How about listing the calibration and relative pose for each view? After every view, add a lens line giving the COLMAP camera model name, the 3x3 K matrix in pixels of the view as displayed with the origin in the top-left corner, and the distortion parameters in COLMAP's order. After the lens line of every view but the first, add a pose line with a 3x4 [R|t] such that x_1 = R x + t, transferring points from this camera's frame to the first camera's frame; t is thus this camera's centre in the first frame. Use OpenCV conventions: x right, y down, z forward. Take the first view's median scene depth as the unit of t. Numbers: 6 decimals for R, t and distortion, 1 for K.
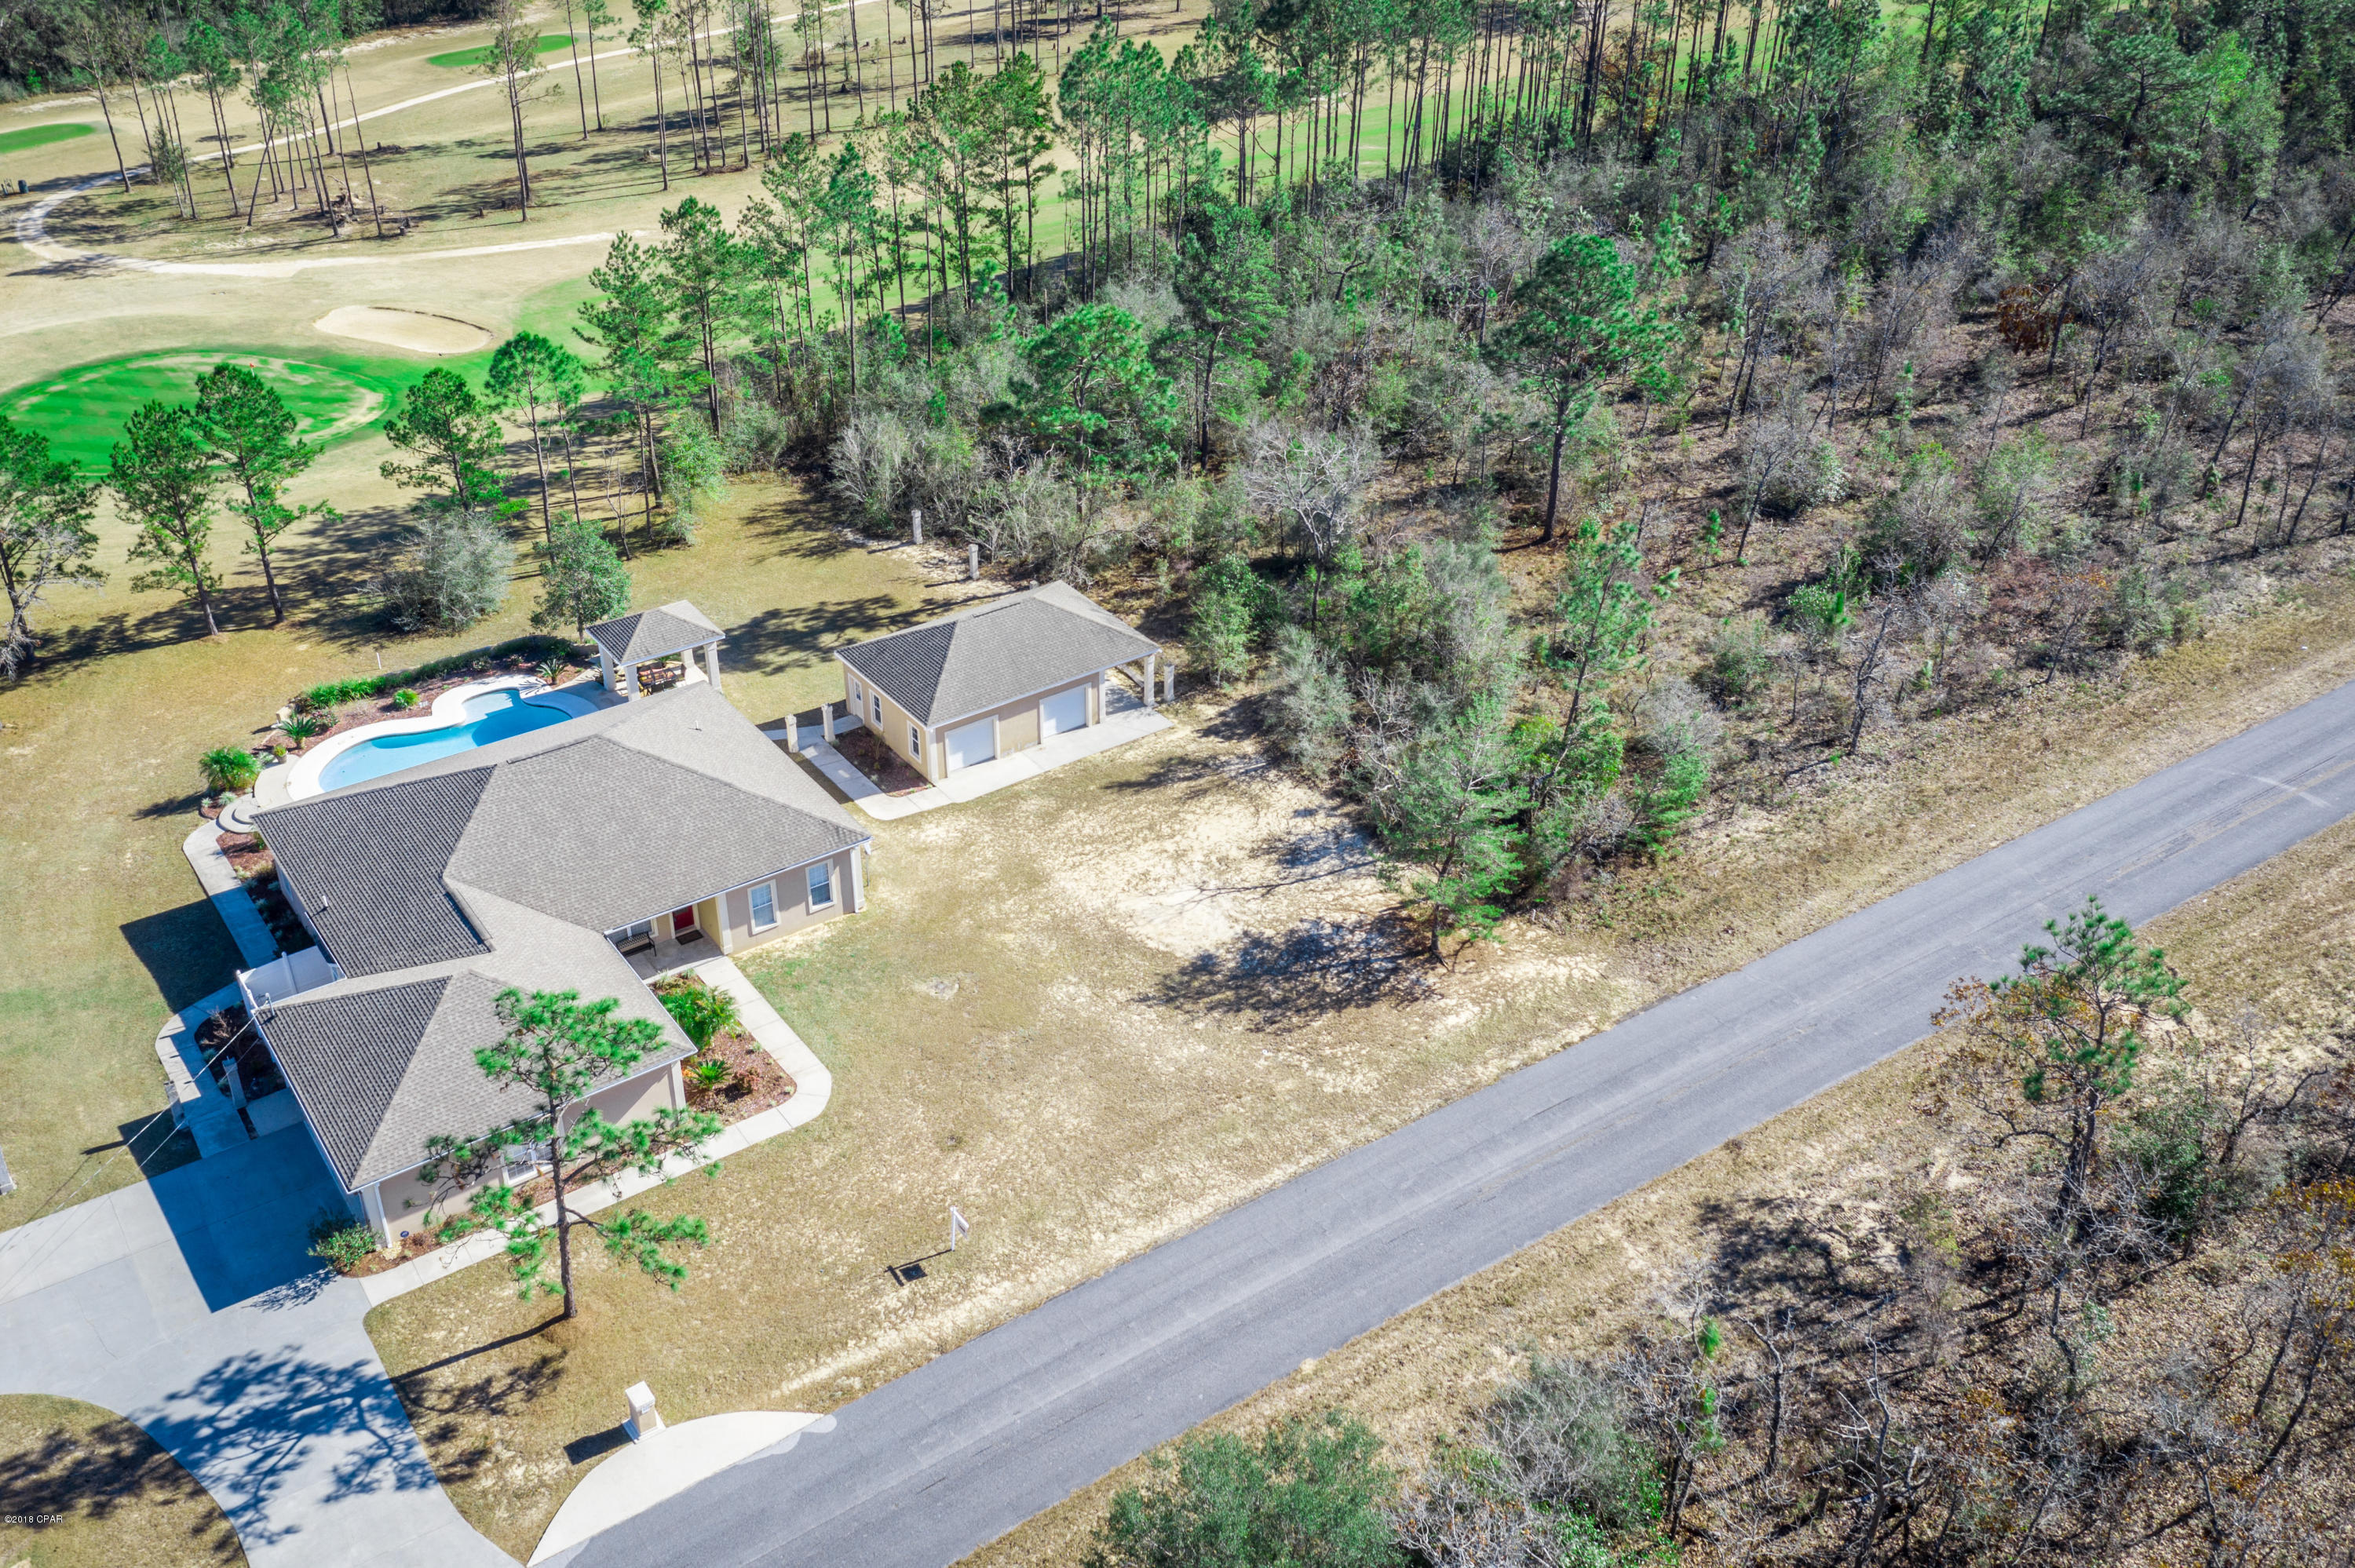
lens RADIAL K [[2038.4, 0, 1043.5], [0, 2038.4, 778.5], [0, 0, 1]] dist [0.283815, -0.387790]
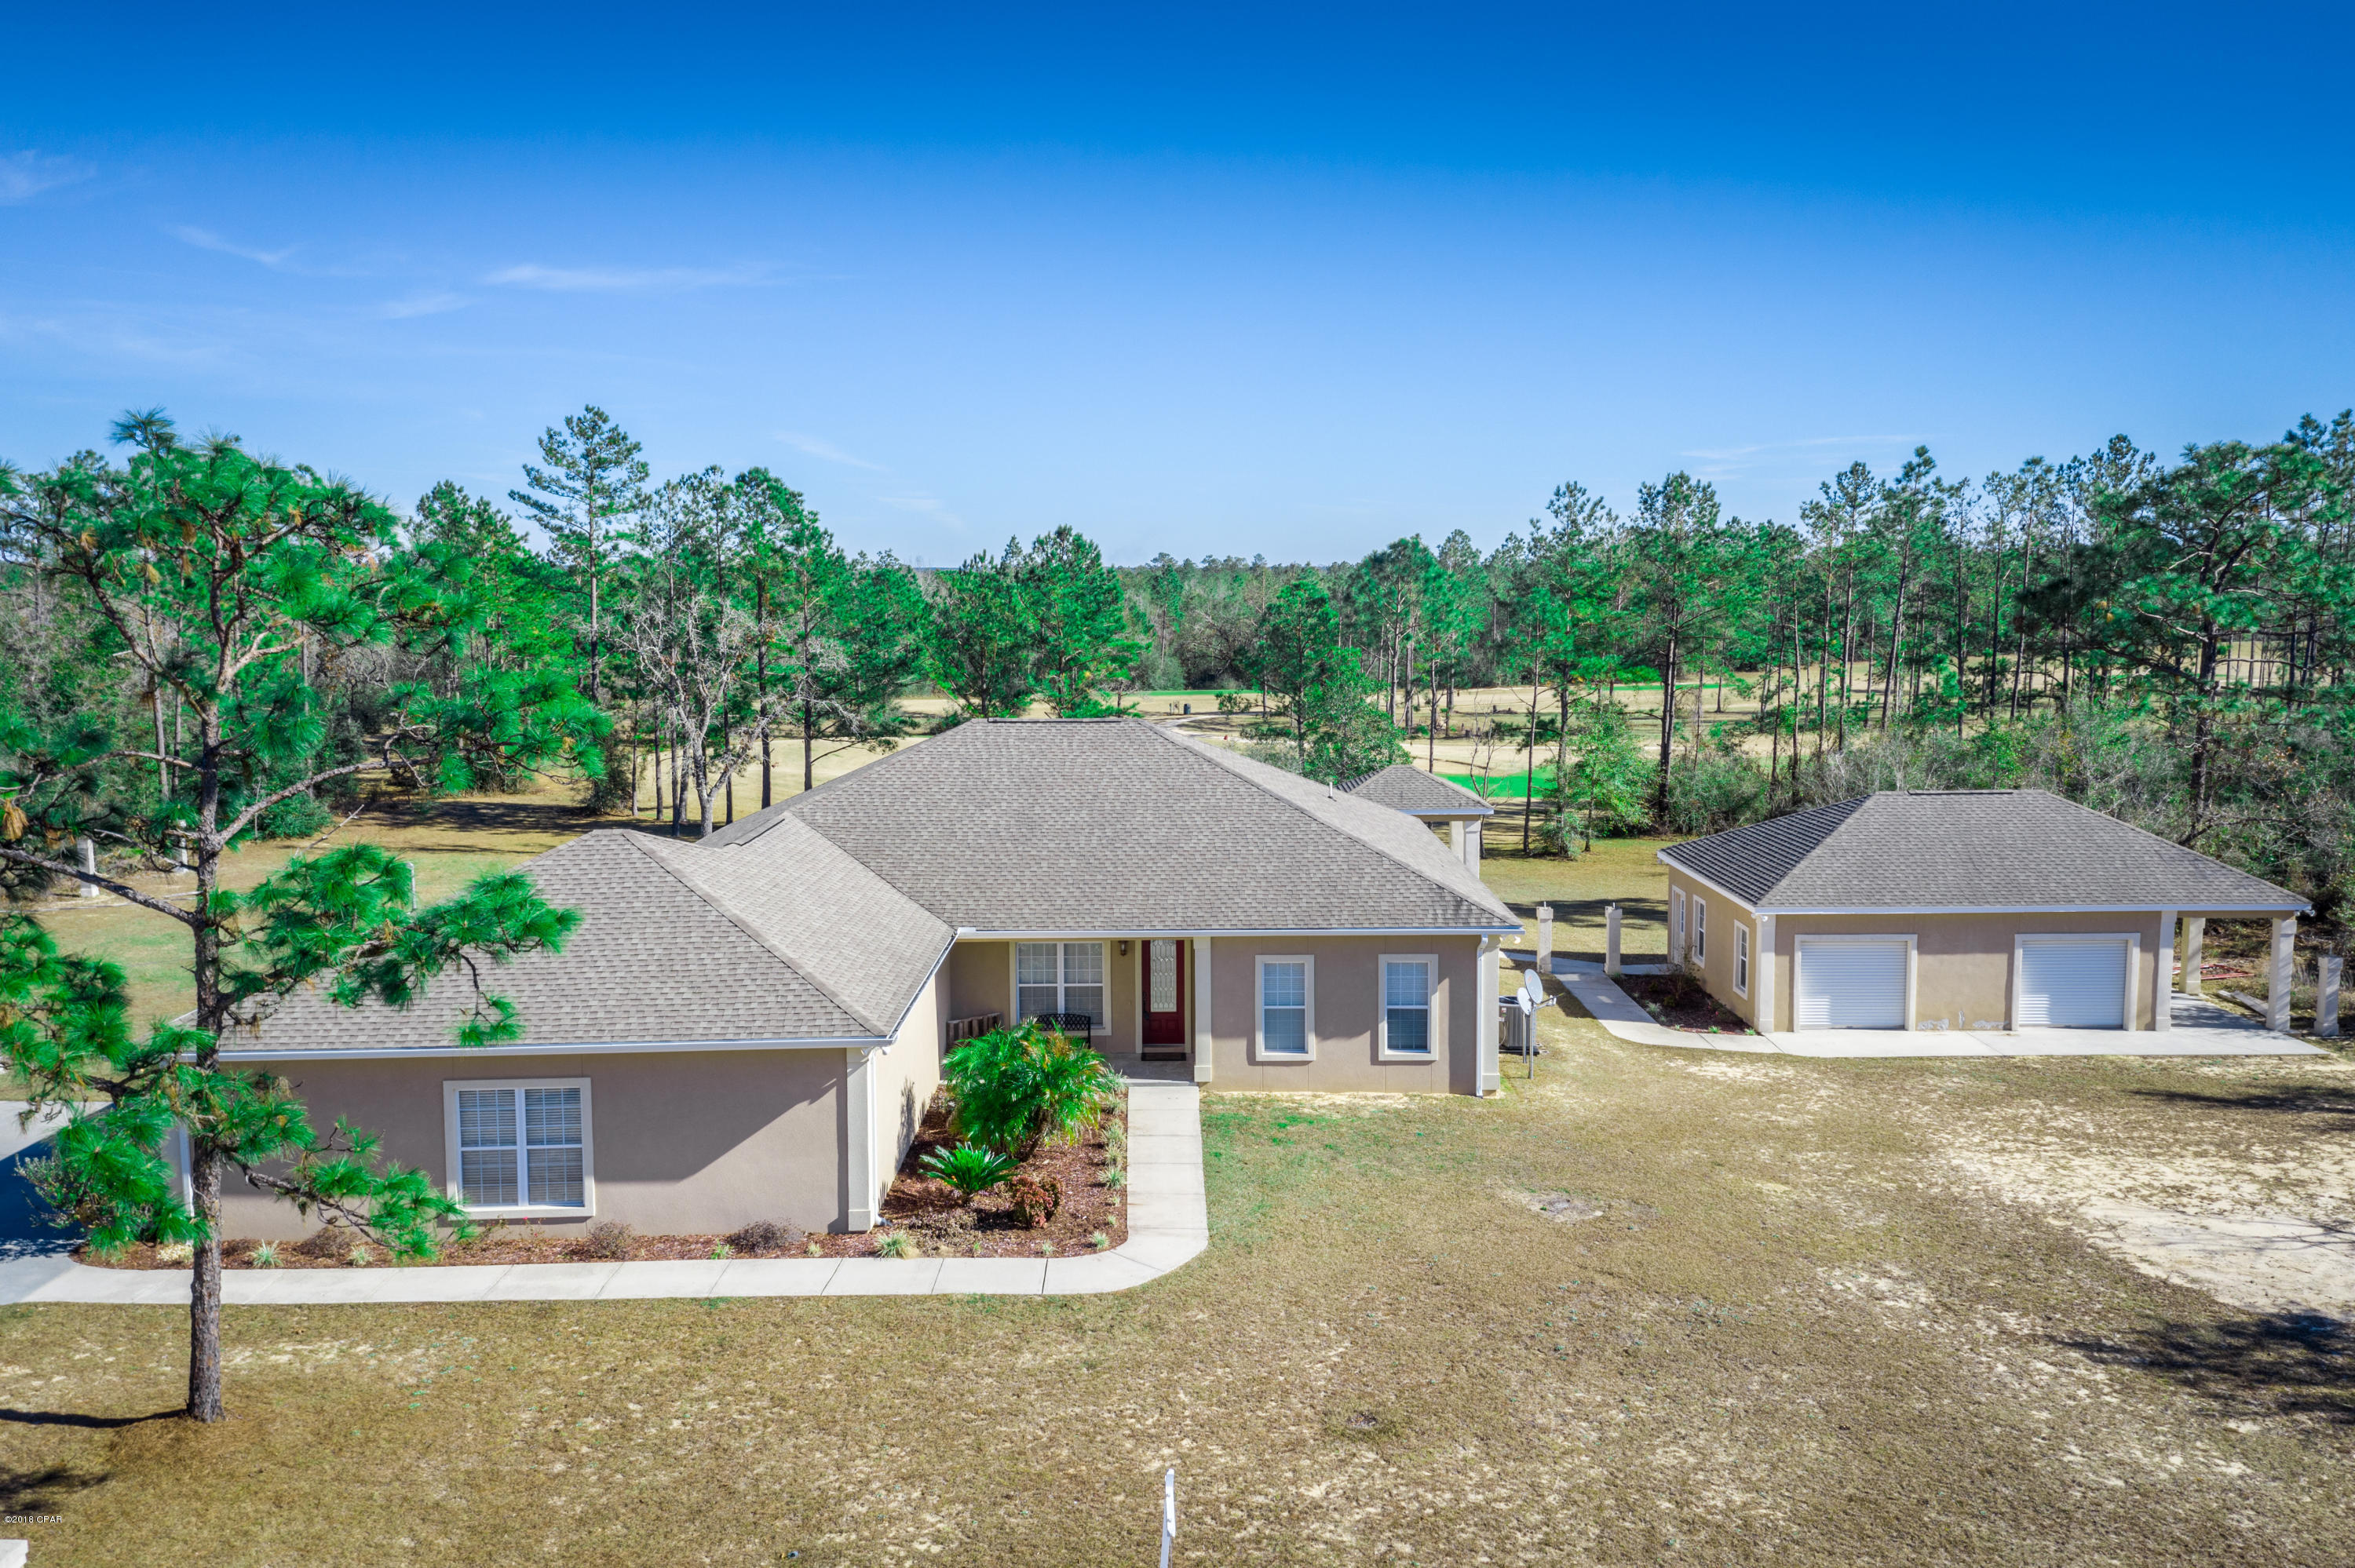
lens RADIAL K [[1800.2, 0, 1182.8], [0, 1800.2, 815.0], [0, 0, 1]] dist [0.253281, -0.350628]
pose [[0.842673, 0.090570, -0.530754, 0.082601], [-0.294494, 0.902764, -0.313514, 0.174390], [0.450750, 0.420493, 0.787407, 0.626882]]
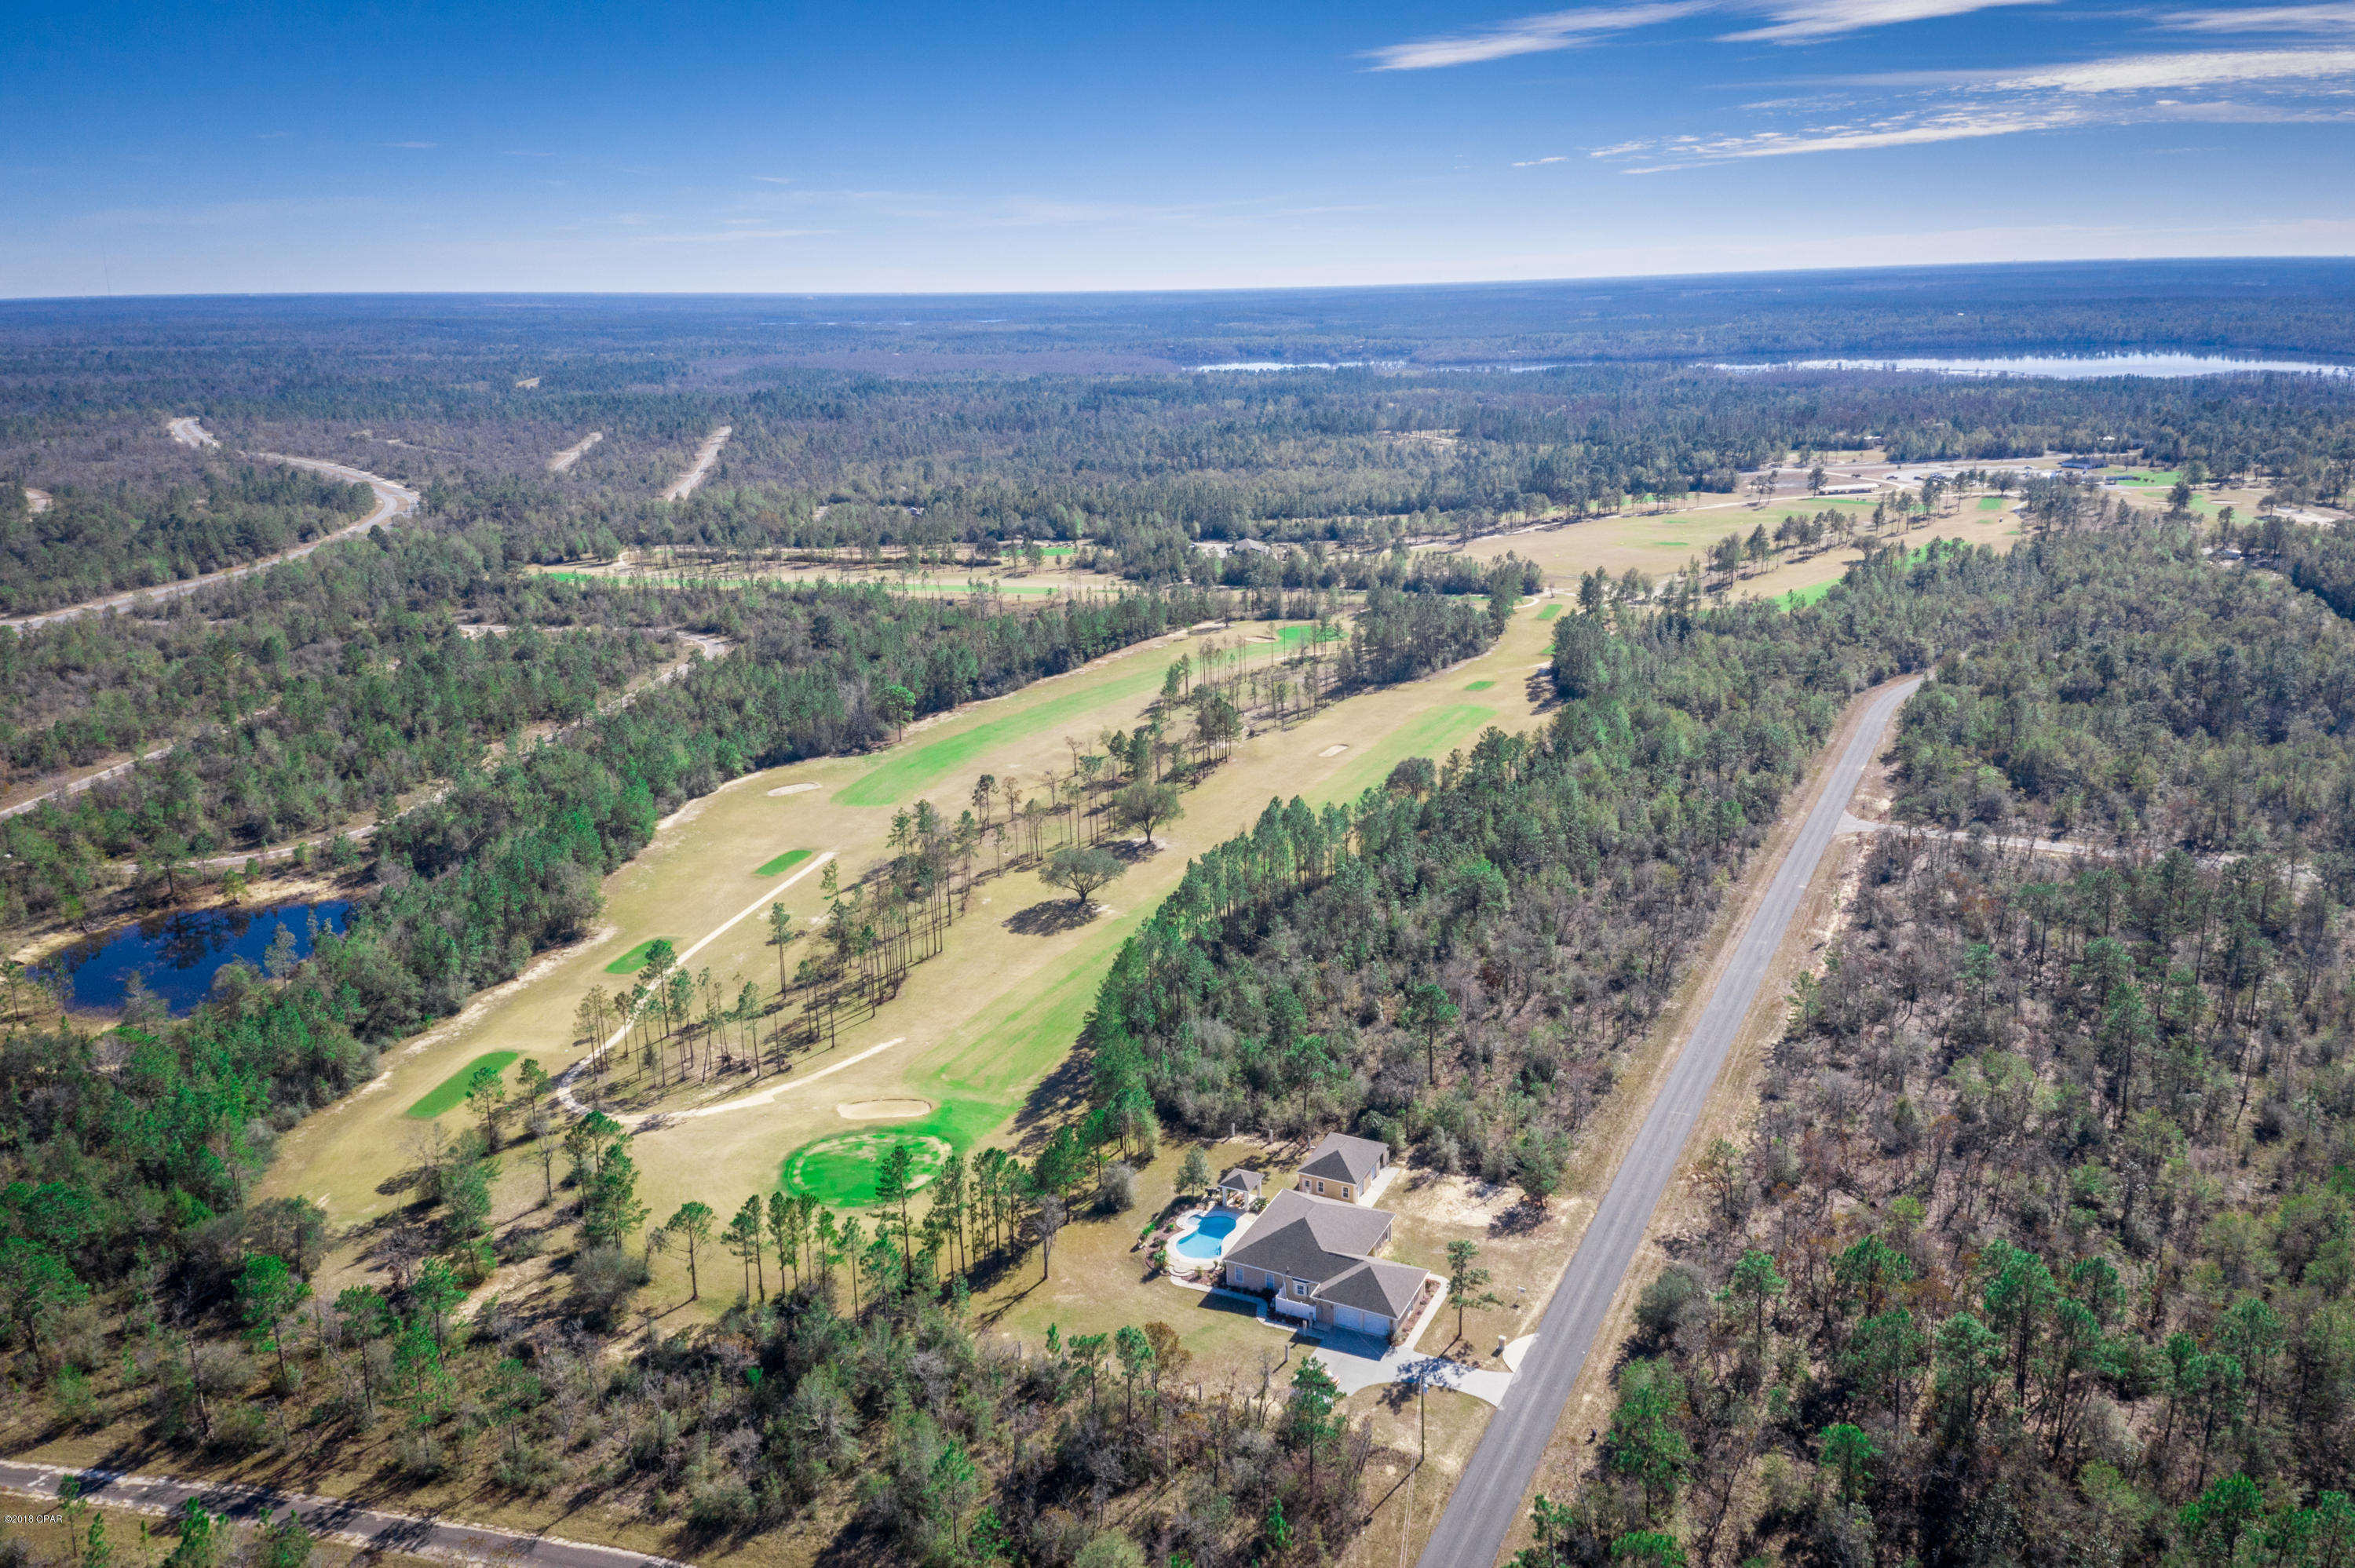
lens RADIAL K [[1862.2, 0, 1177.5], [0, 1862.2, 784.0], [0, 0, 1]] dist [0.191266, -0.000746]
pose [[0.852630, -0.129454, 0.506226, -1.884780], [0.267683, 0.940252, -0.210410, -0.078915], [-0.448741, 0.314910, 0.836339, -1.630742]]
